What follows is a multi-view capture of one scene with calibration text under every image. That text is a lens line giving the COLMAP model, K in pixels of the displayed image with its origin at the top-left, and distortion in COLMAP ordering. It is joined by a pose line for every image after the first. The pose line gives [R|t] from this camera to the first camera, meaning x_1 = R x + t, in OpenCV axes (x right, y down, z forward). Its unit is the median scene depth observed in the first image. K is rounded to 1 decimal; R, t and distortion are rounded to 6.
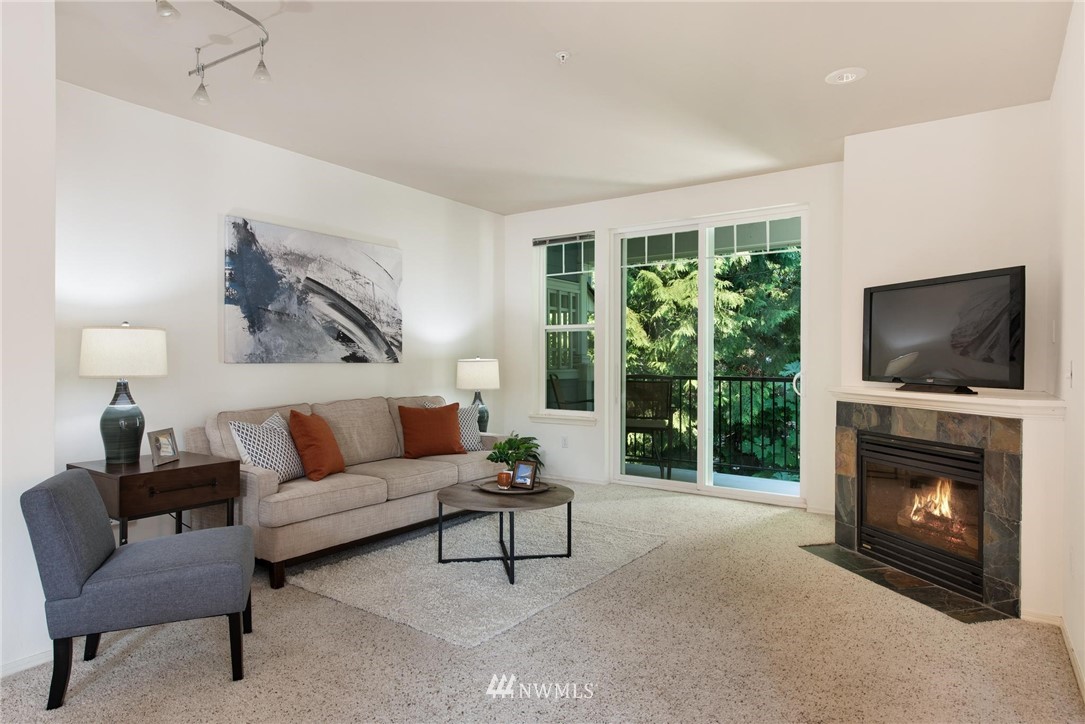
lens RADIAL K [[624.7, 0, 542.5], [0, 624.7, 362.0], [0, 0, 1]] dist [-0.000383, 0.001298]
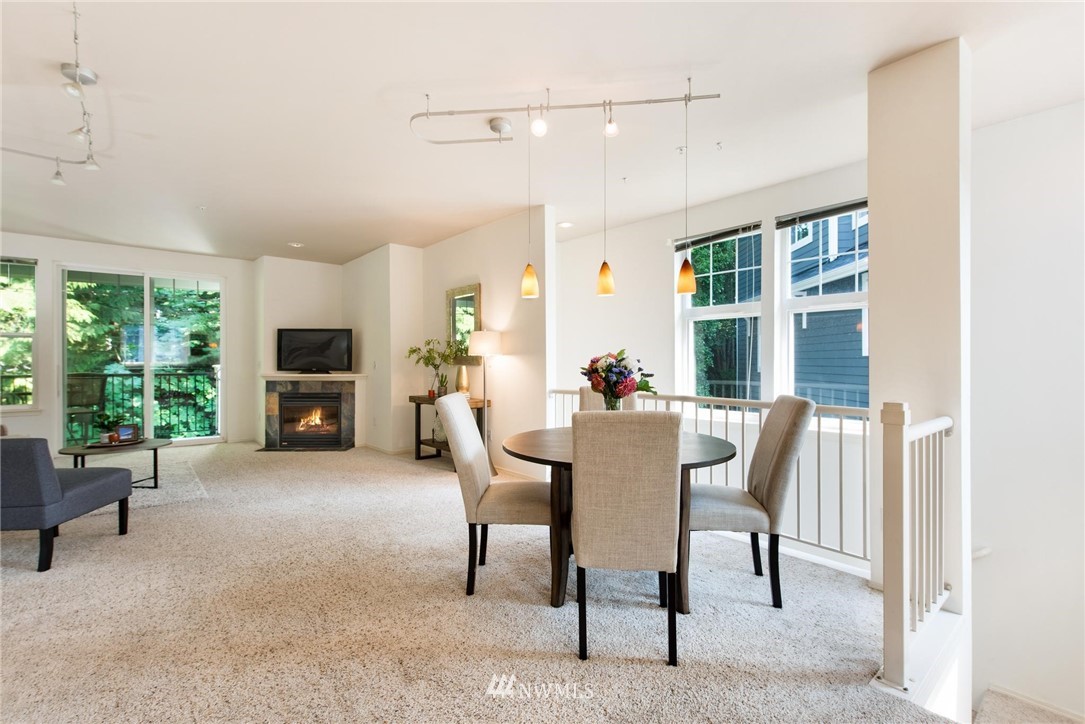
lens RADIAL K [[472.3, 0, 542.5], [0, 472.3, 362.0], [0, 0, 1]] dist [0.001497, 0.000133]
pose [[0.250871, -0.006905, 0.967996, -0.971245], [0.008758, 0.999950, 0.004863, -0.000737], [-0.967981, 0.007258, 0.250919, -0.354982]]
